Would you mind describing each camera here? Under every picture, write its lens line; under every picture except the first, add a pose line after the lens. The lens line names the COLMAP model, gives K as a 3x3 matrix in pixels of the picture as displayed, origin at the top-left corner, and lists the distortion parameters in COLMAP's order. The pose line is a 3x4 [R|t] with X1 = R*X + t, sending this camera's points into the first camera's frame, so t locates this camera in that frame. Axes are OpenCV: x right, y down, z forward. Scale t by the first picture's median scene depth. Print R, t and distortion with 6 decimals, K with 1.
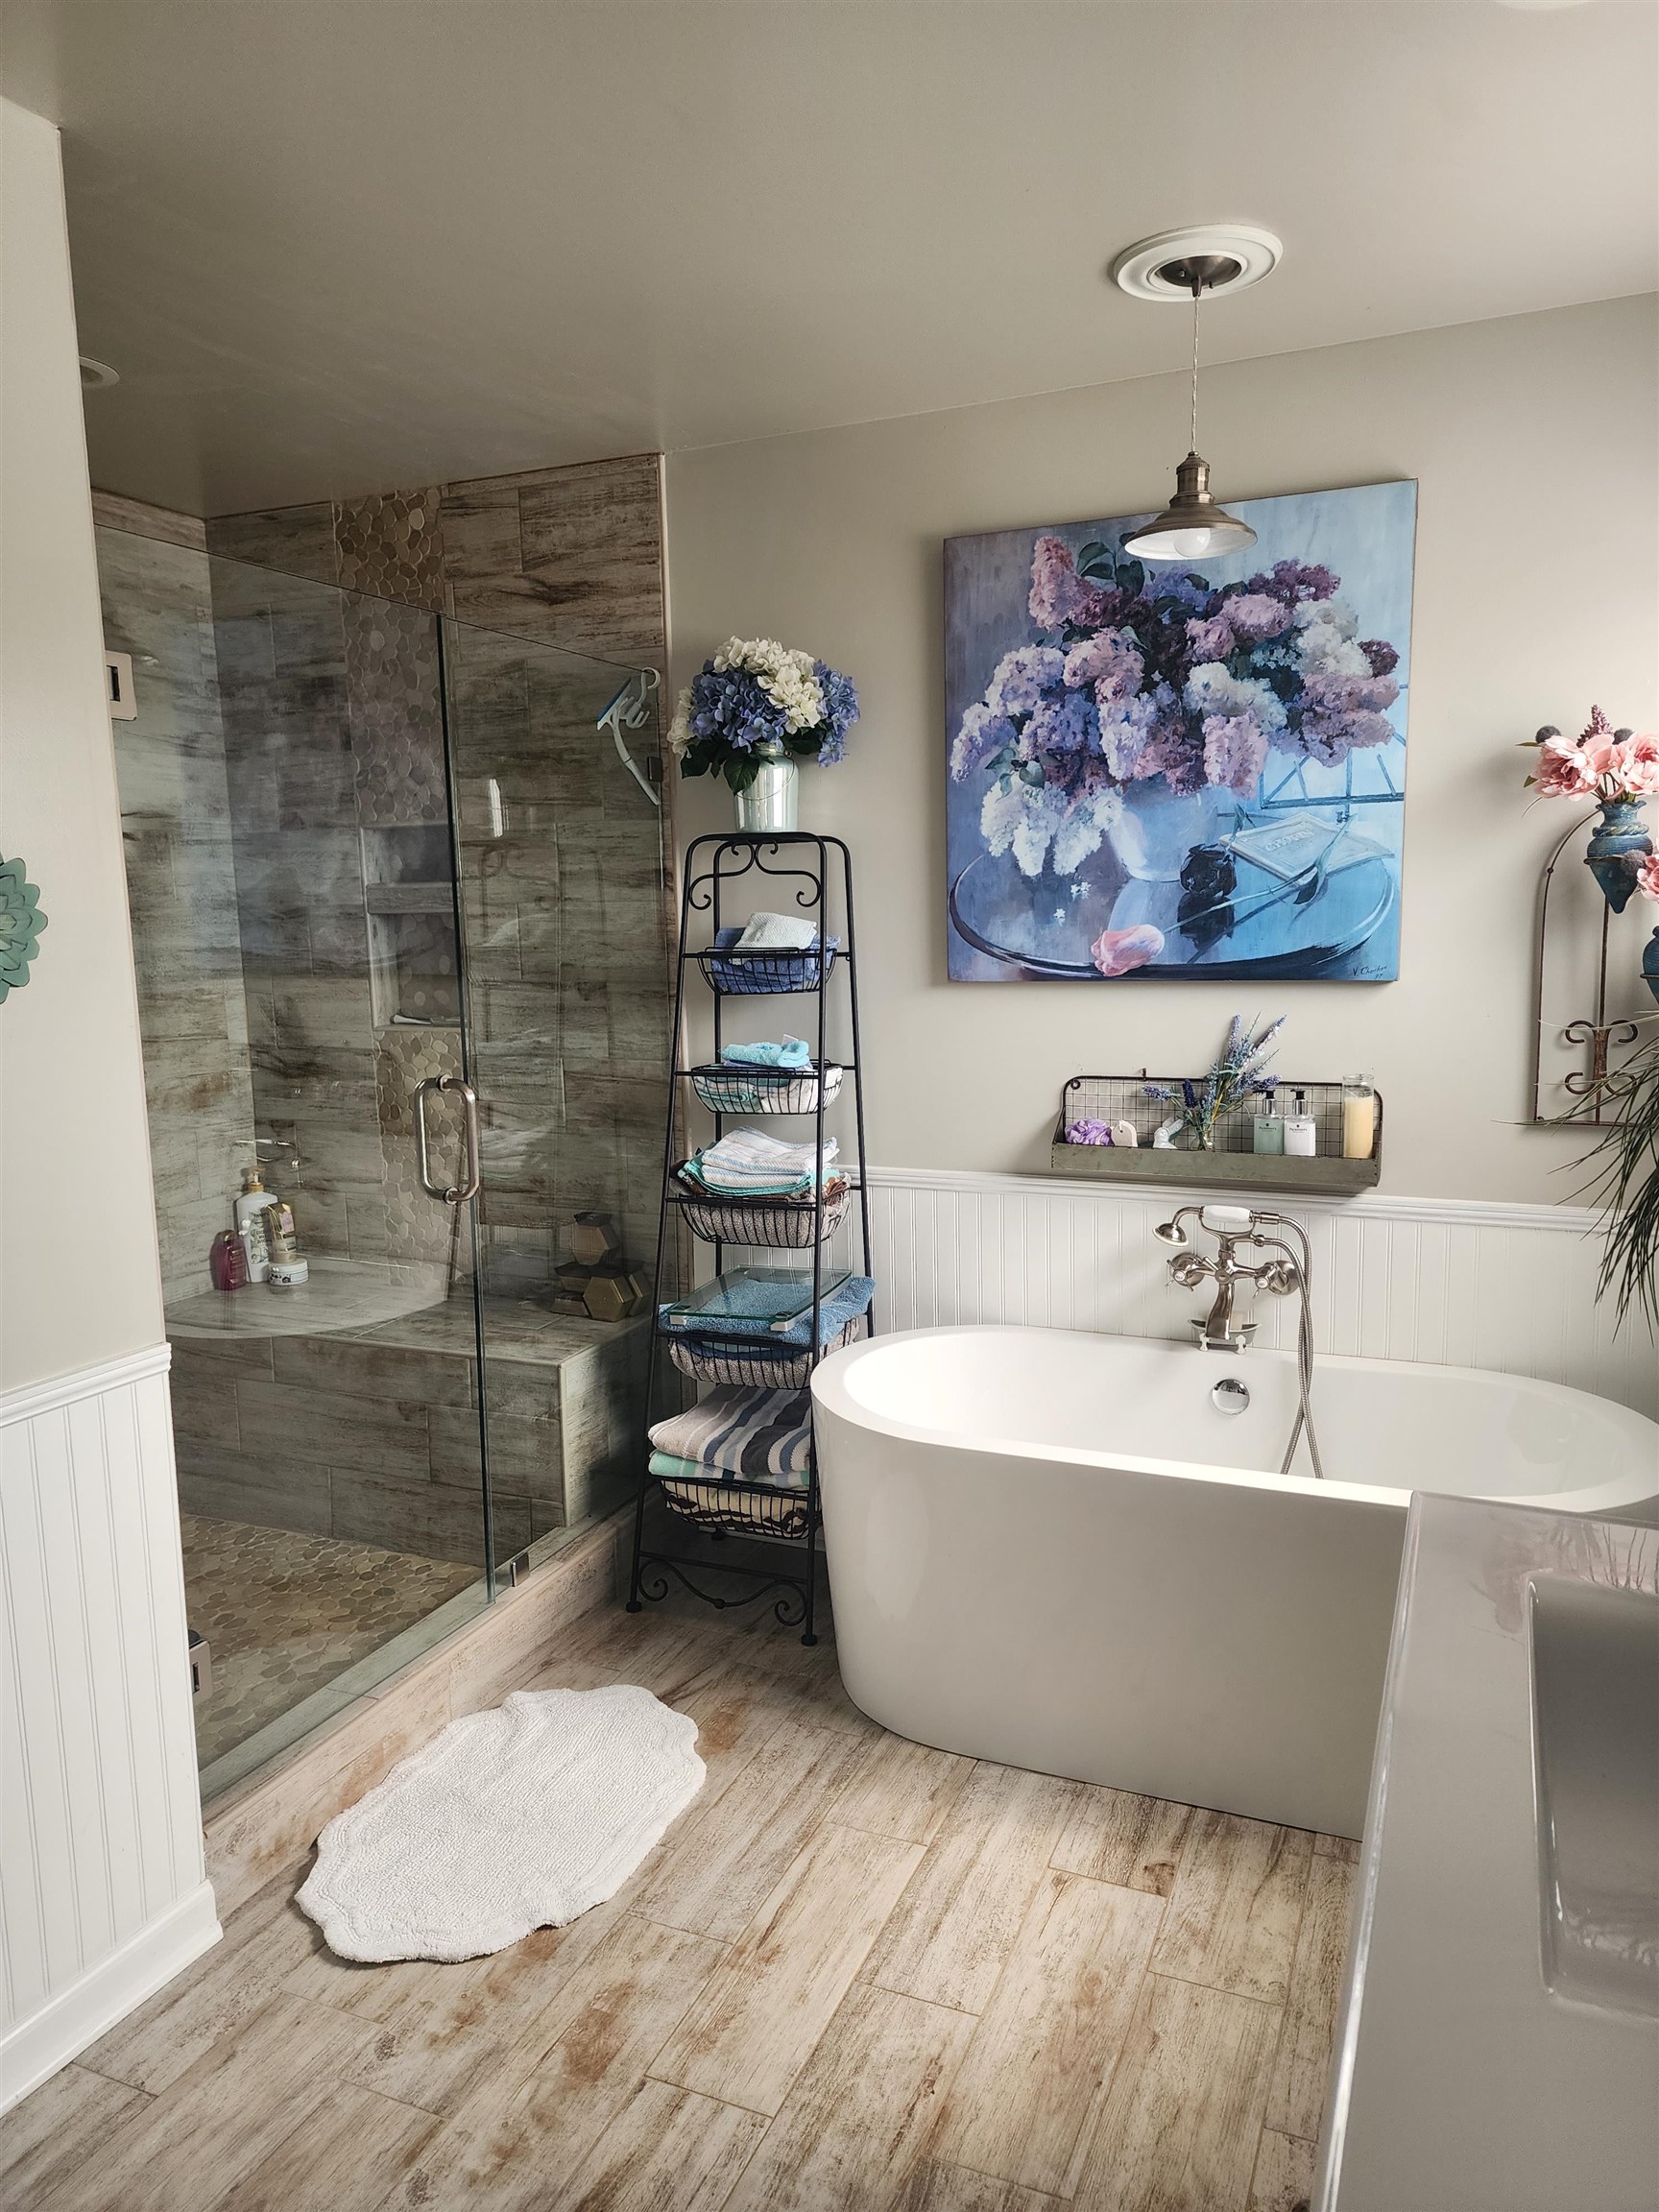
lens RADIAL K [[1475.1, 0, 837.8], [0, 1475.1, 1122.3], [0, 0, 1]] dist [0.067765, -0.054497]
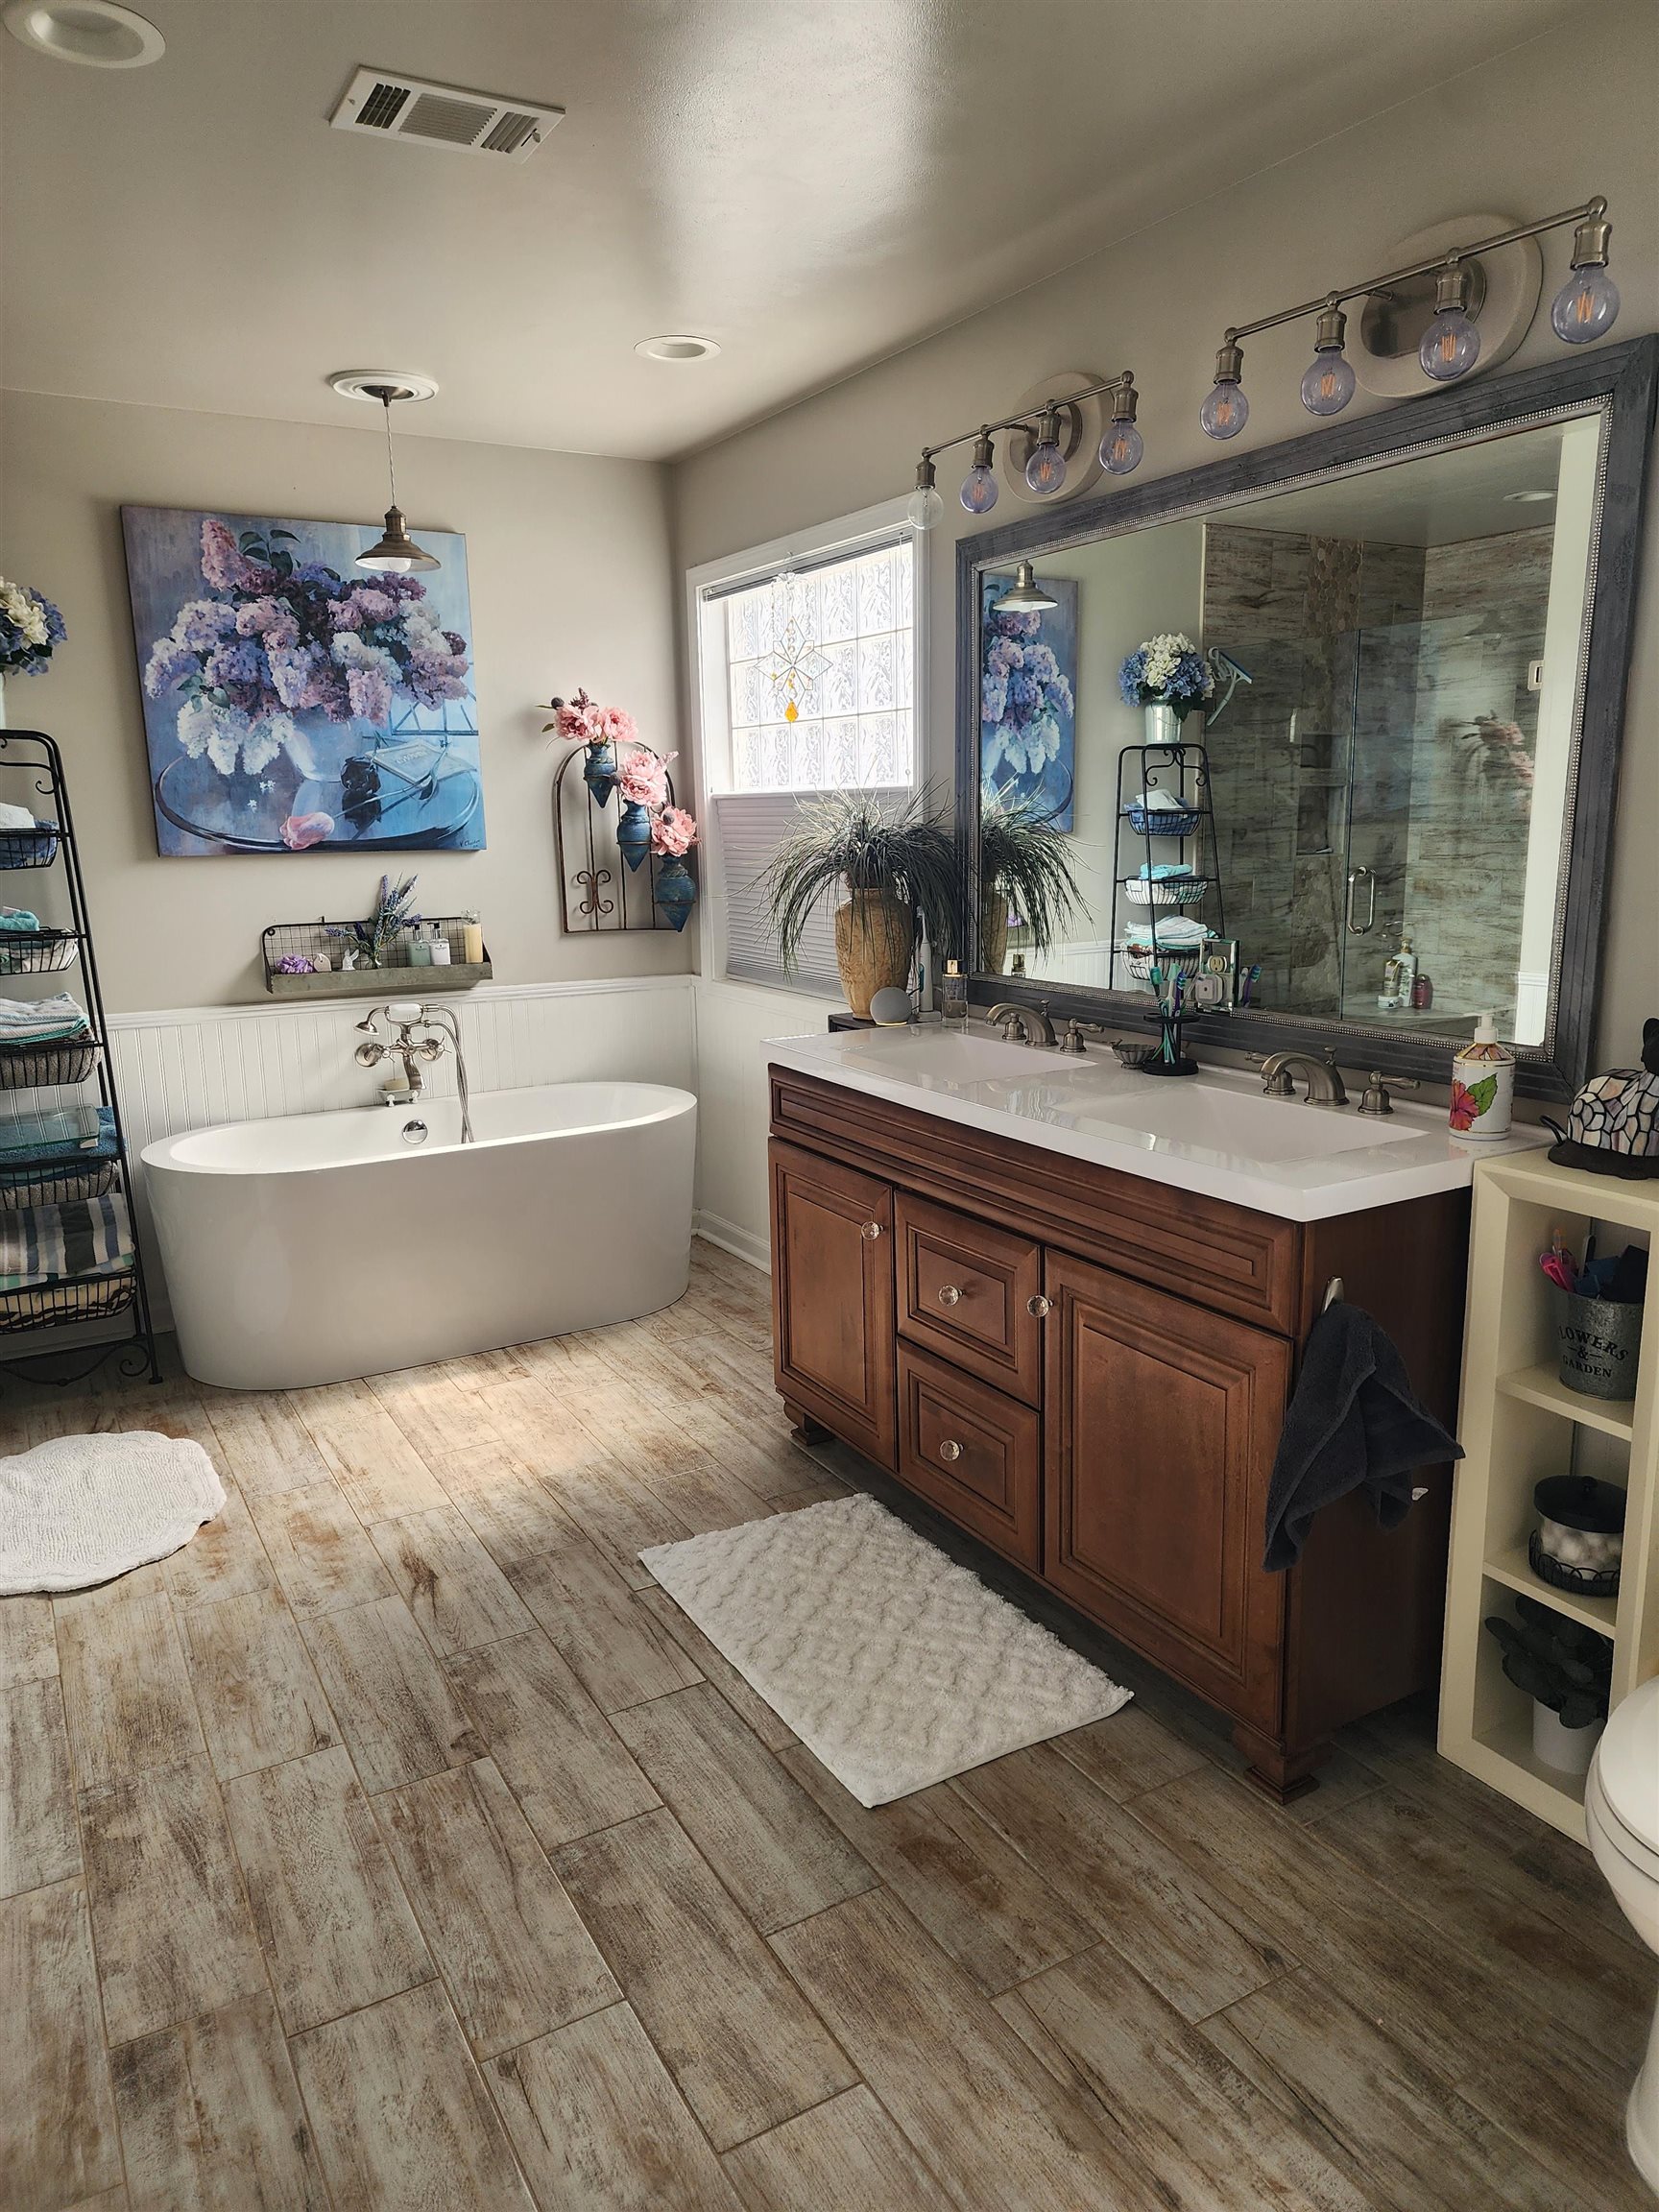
lens RADIAL K [[1475.1, 0, 840.9], [0, 1475.1, 1107.0], [0, 0, 1]] dist [0.067765, -0.054497]
pose [[0.597108, -0.152575, 0.787517, -0.668206], [0.117019, 0.987810, 0.102654, 0.057755], [-0.793580, 0.030859, 0.607683, -0.256460]]
